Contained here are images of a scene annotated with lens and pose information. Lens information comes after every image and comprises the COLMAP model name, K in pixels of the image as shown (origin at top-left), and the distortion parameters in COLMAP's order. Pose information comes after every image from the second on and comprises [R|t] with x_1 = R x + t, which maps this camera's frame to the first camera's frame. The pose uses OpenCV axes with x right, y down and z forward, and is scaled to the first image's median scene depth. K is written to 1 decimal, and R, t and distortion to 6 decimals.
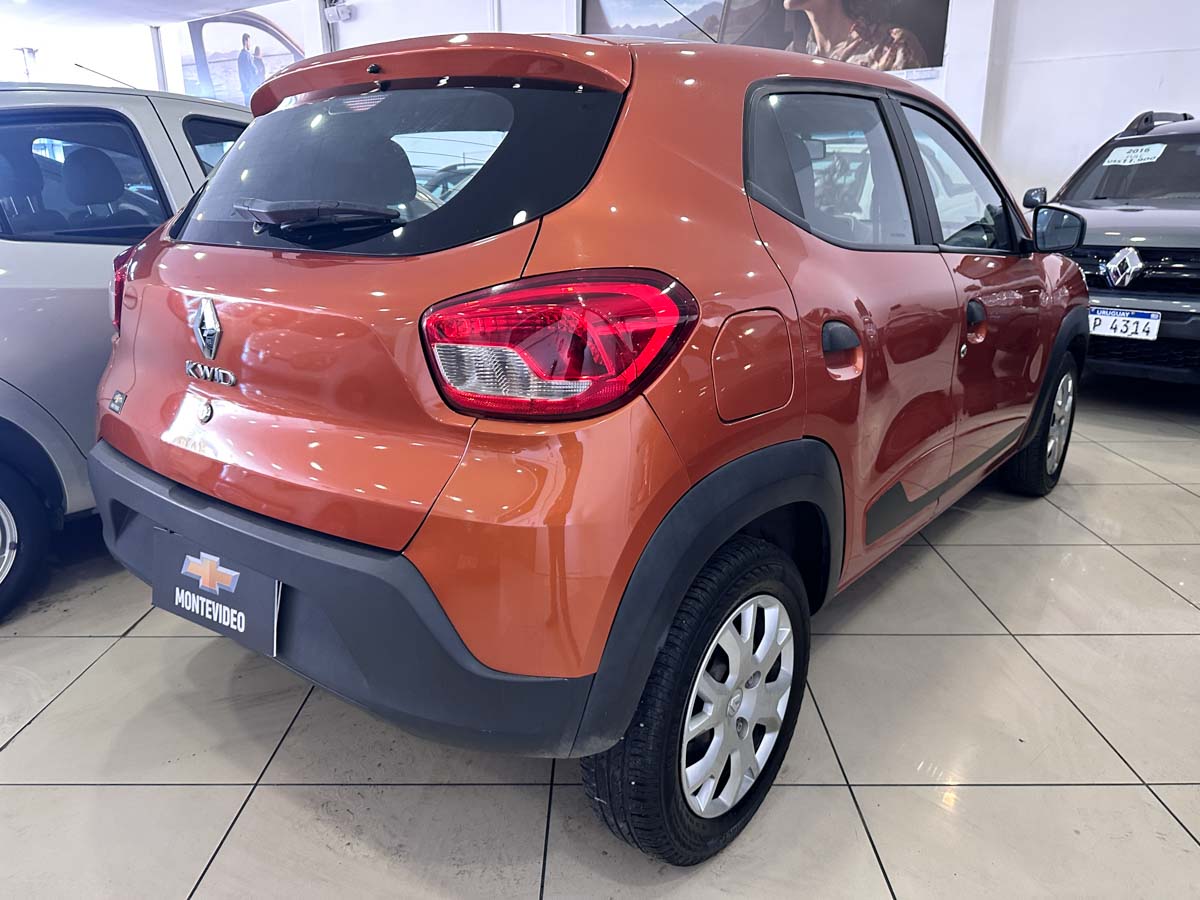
lens RADIAL K [[838.2, 0, 607.6], [0, 838.2, 446.5], [0, 0, 1]] dist [0.010733, -0.012215]
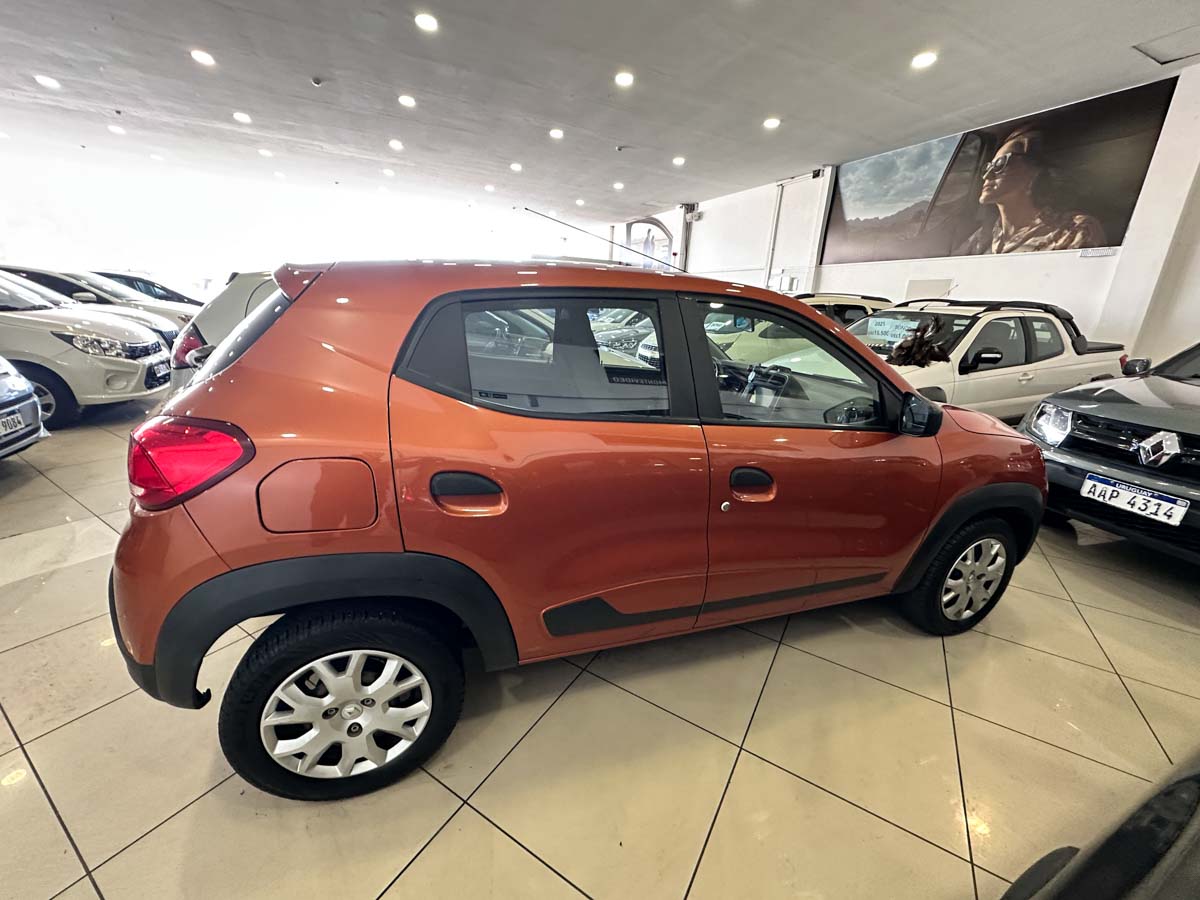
lens RADIAL K [[471.0, 0, 603.4], [0, 471.0, 448.4], [0, 0, 1]] dist [-0.003089, -0.000267]
pose [[0.856600, 0.198349, -0.476334, 0.697230], [-0.203941, 0.978143, 0.040556, -0.225085], [0.473967, 0.062404, 0.878329, 0.390204]]
